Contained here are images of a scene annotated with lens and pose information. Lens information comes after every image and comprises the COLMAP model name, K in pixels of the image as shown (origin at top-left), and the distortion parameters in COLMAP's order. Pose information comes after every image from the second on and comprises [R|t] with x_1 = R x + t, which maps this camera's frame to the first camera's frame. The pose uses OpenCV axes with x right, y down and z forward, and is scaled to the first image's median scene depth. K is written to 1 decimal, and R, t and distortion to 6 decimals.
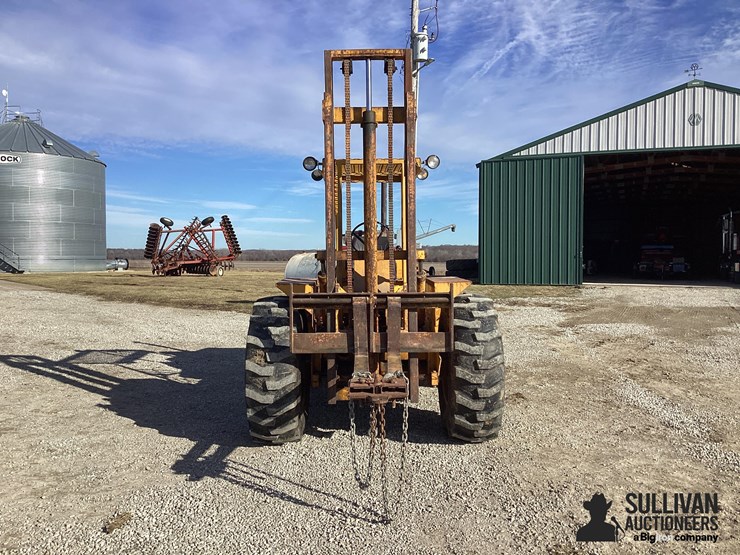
lens RADIAL K [[679.8, 0, 370.0], [0, 679.8, 277.5], [0, 0, 1]] dist [-0.002777, -0.008005]
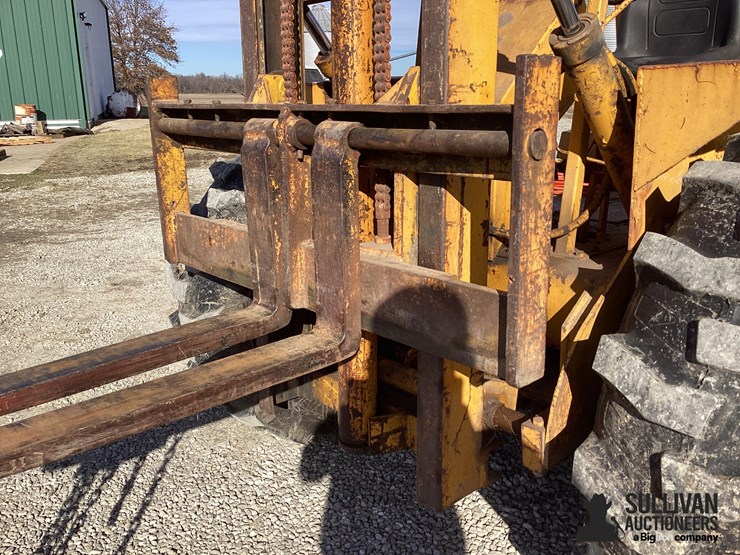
lens RADIAL K [[667.6, 0, 373.9], [0, 667.6, 275.9], [0, 0, 1]] dist [0.100310, -0.188733]
pose [[0.648443, 0.195803, -0.735651, 0.055093], [-0.009254, 0.968312, 0.249572, 0.004805], [0.761207, -0.155026, 0.629707, 0.188212]]
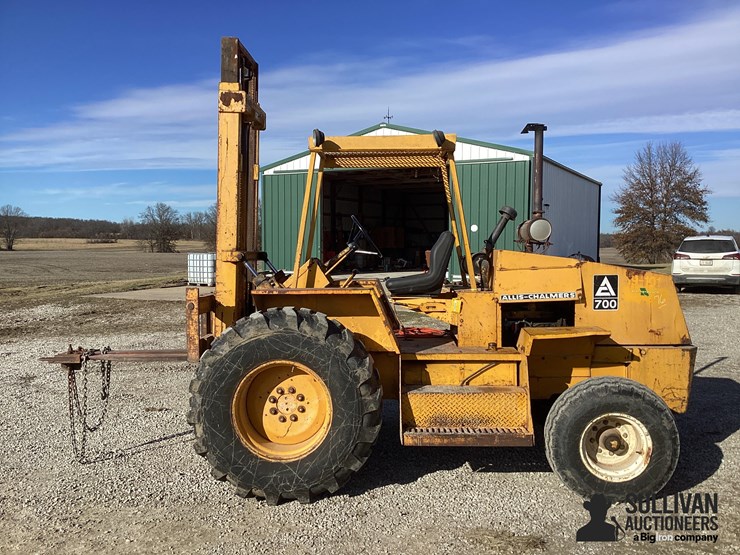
lens RADIAL K [[667.6, 0, 373.9], [0, 667.6, 275.9], [0, 0, 1]] dist [0.100310, -0.188733]
pose [[-0.075322, 0.046053, -0.996095, 0.228713], [-0.033195, 0.998263, 0.048663, -0.013718], [0.996607, 0.036730, -0.073663, 0.296643]]
